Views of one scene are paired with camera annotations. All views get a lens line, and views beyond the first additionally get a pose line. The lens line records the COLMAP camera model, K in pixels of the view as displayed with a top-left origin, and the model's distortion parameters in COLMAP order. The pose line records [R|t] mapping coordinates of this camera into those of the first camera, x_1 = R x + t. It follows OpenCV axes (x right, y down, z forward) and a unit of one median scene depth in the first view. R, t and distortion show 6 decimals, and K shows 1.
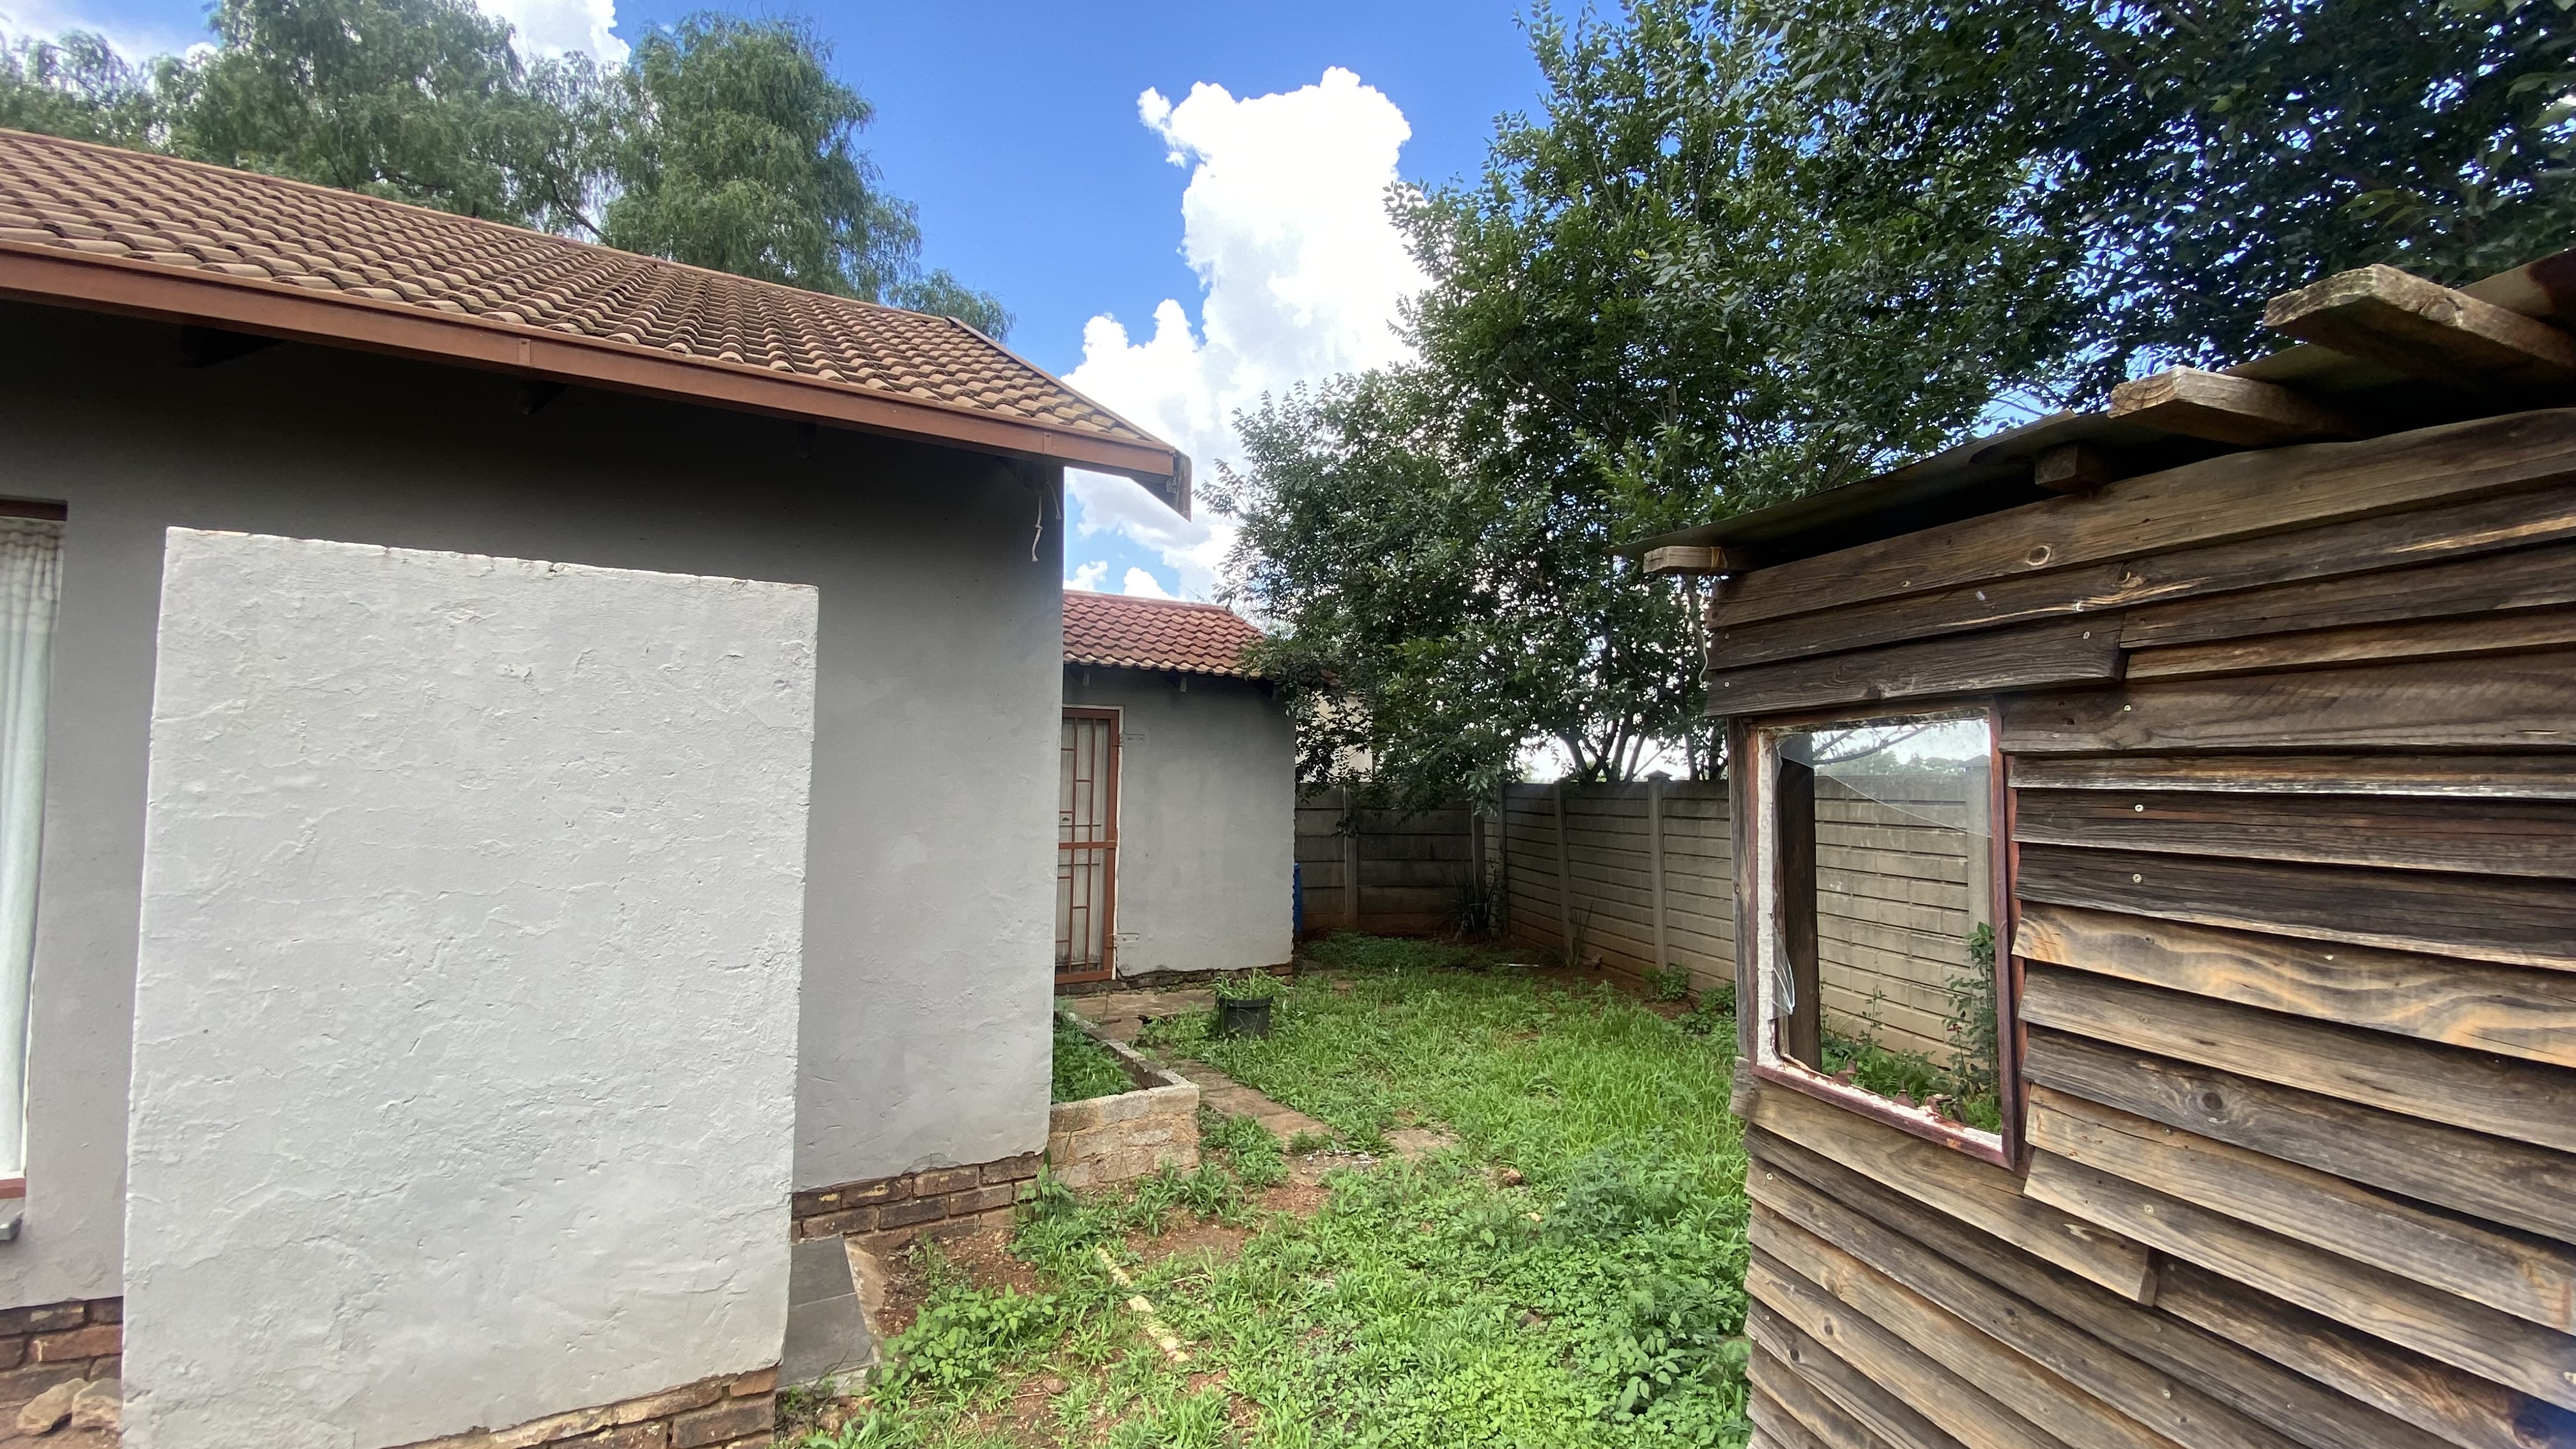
lens RADIAL K [[1051.3, 0, 1288.0], [0, 1051.3, 724.5], [0, 0, 1]] dist [-0.000395, -0.000221]
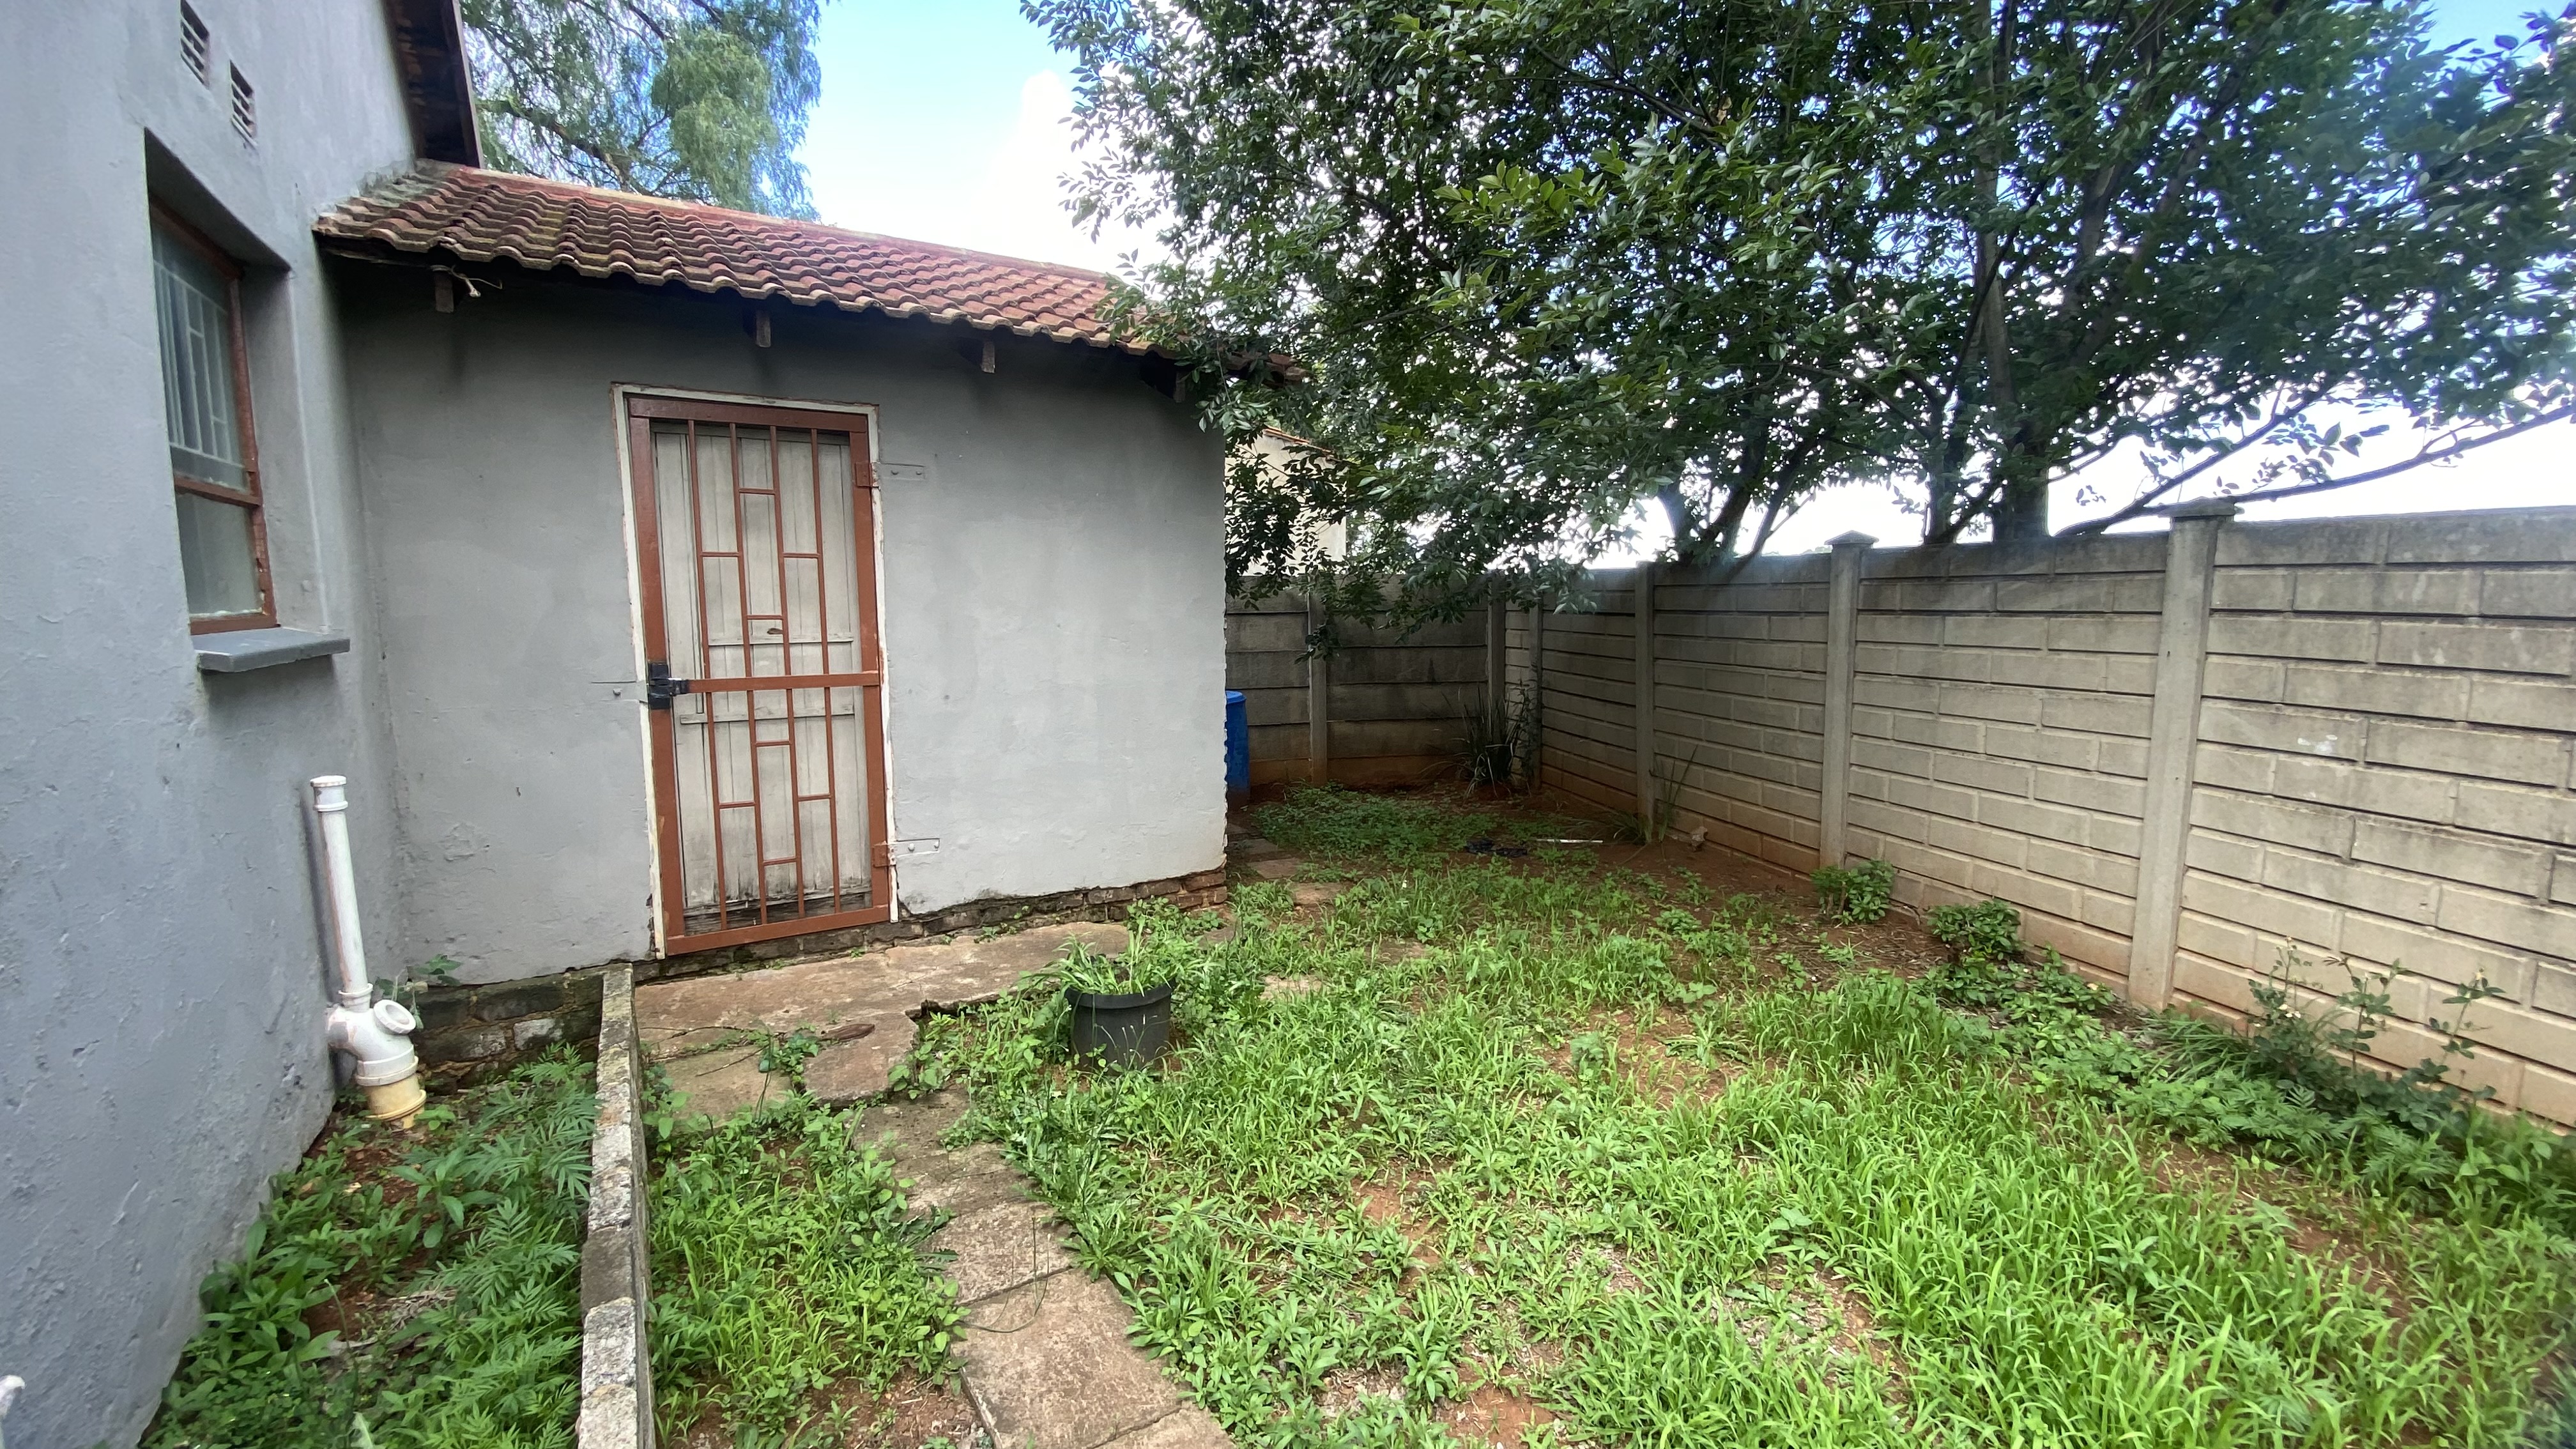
lens RADIAL K [[1051.3, 0, 1288.0], [0, 1051.3, 724.5], [0, 0, 1]] dist [-0.000395, -0.000221]
pose [[0.999145, -0.019052, 0.036693, 0.019061], [0.012283, 0.984210, 0.176576, 0.042562], [-0.039478, -0.175974, 0.983603, 0.427781]]
